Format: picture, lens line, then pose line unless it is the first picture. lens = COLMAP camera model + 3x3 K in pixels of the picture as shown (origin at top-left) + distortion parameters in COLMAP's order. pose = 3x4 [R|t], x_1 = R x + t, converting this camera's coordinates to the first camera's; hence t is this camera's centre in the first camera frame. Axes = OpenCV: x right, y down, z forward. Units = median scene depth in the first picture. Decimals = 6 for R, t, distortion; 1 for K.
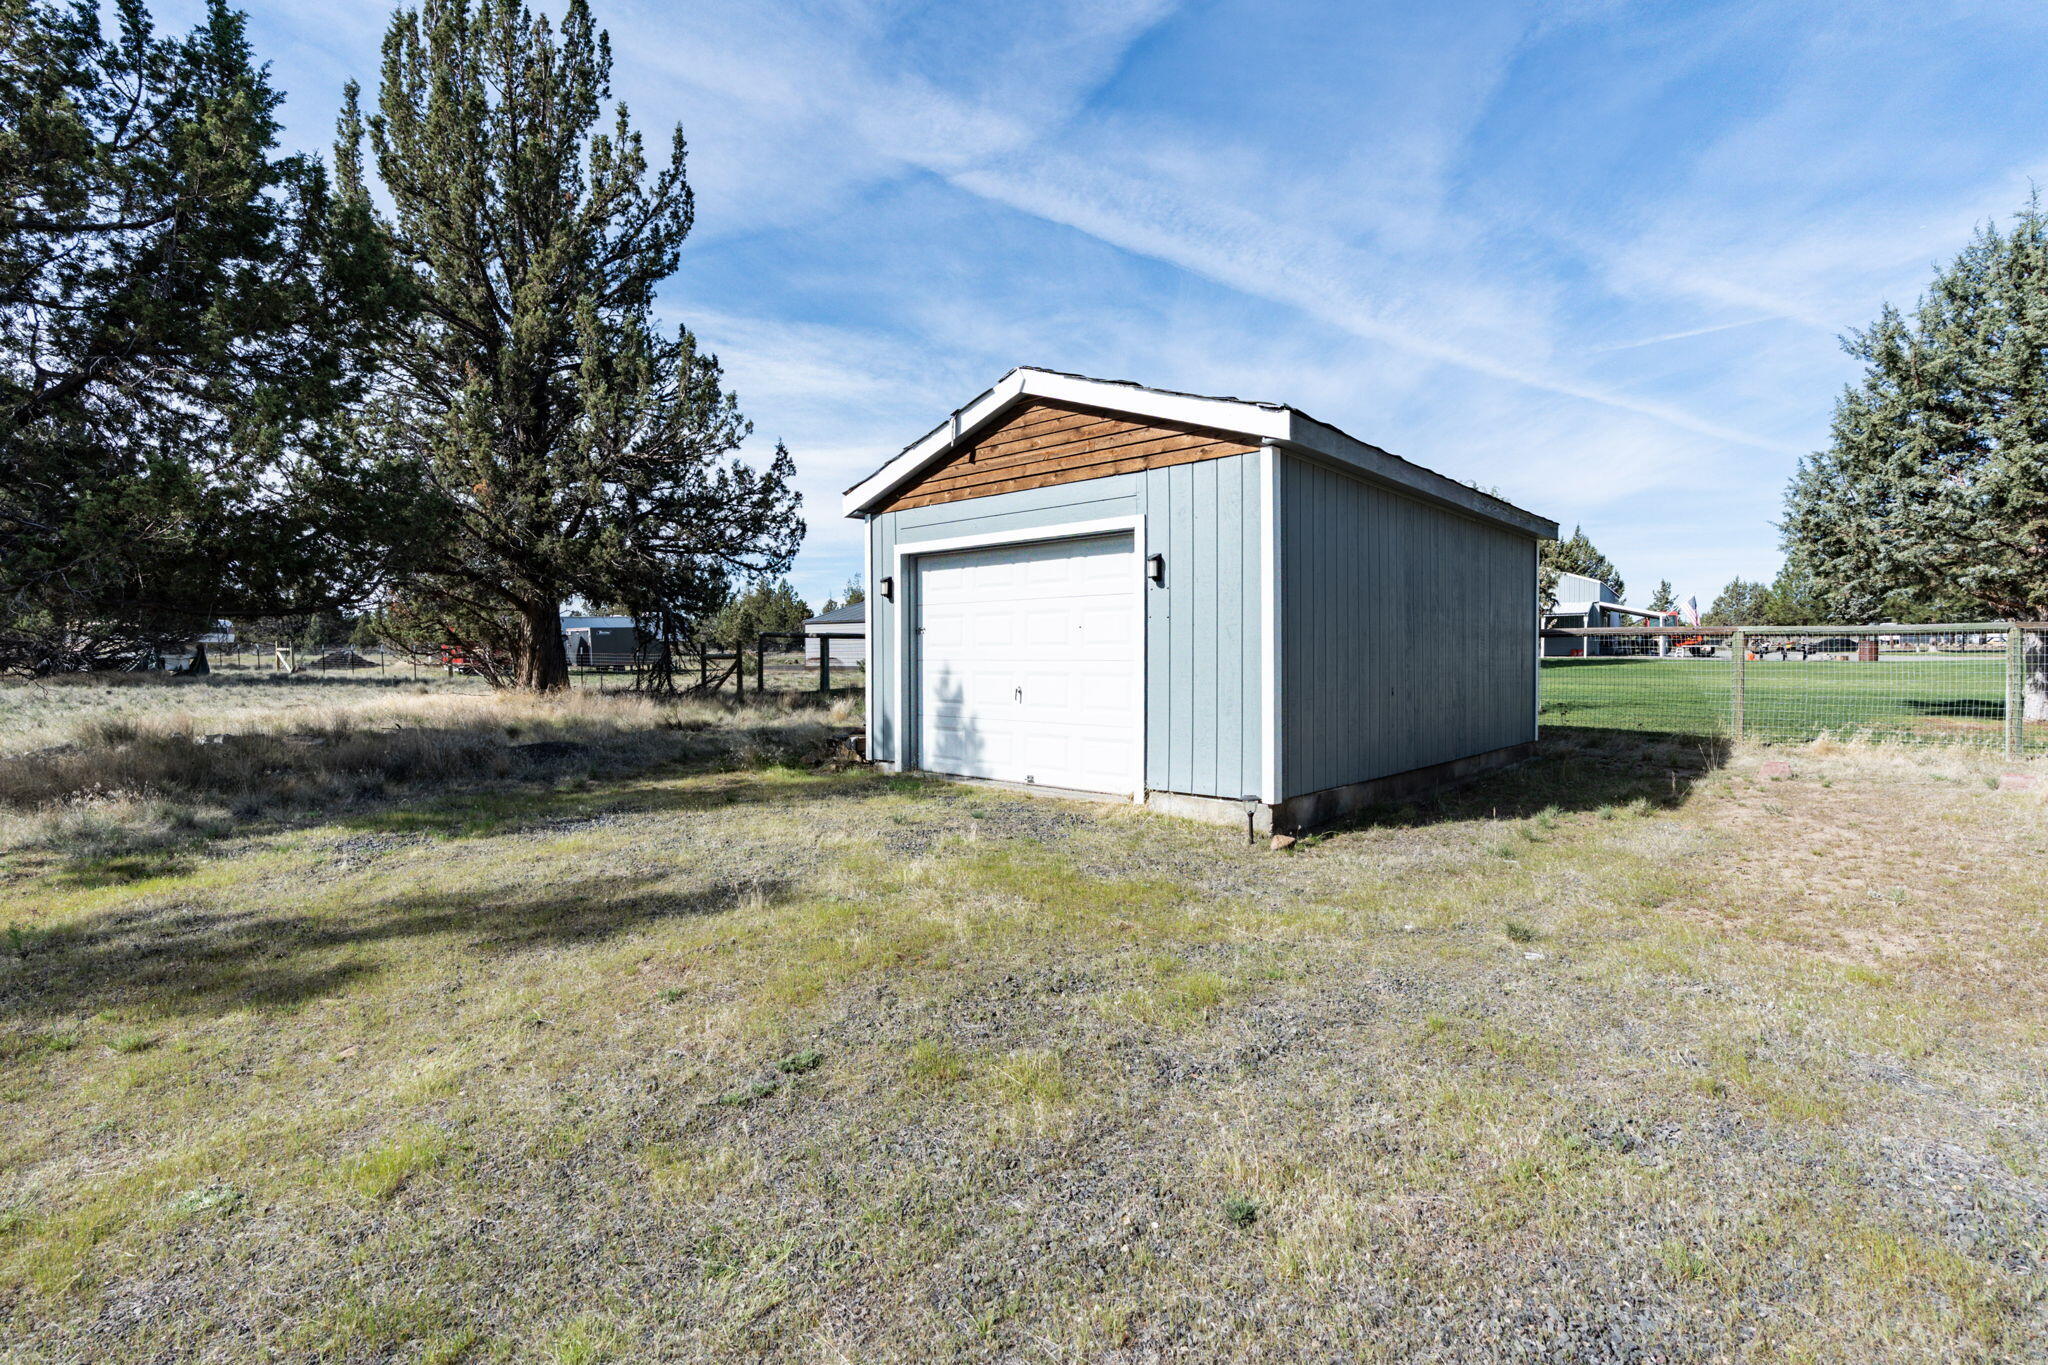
lens RADIAL K [[998.9, 0, 1000.7], [0, 998.9, 646.3], [0, 0, 1]] dist [0.002932, 0.001286]
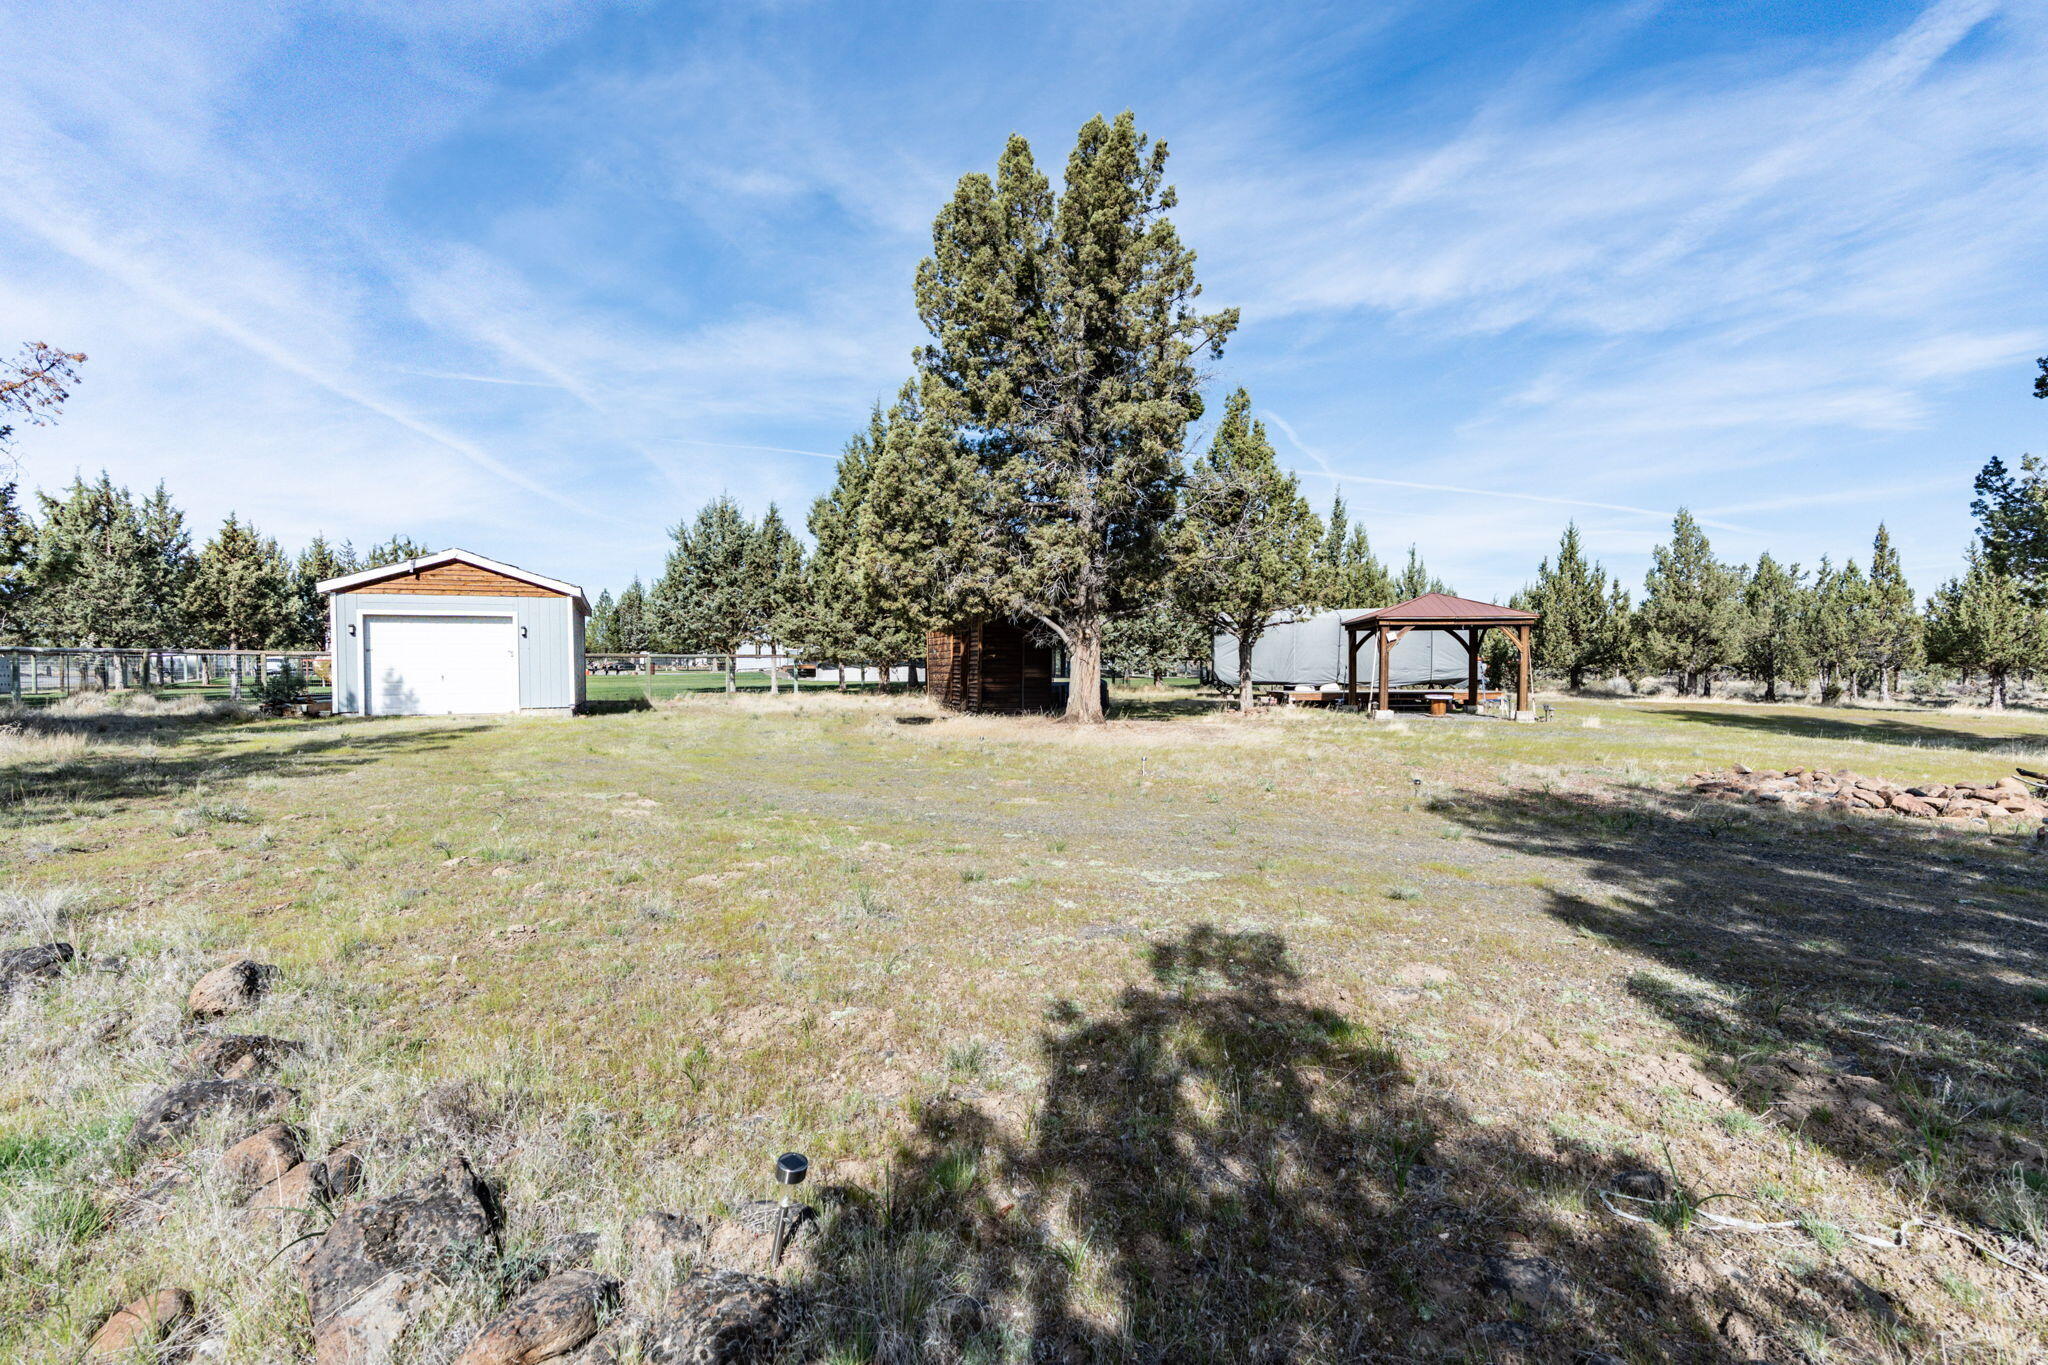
lens RADIAL K [[1630.7, 0, 1024.9], [0, 1630.7, 684.1], [0, 0, 1]] dist [-0.024170, 0.006873]
pose [[0.541679, -0.001468, 0.840584, -2.063223], [-0.000806, 0.999997, 0.002266, 0.043099], [-0.840585, -0.001905, 0.541676, -1.897611]]
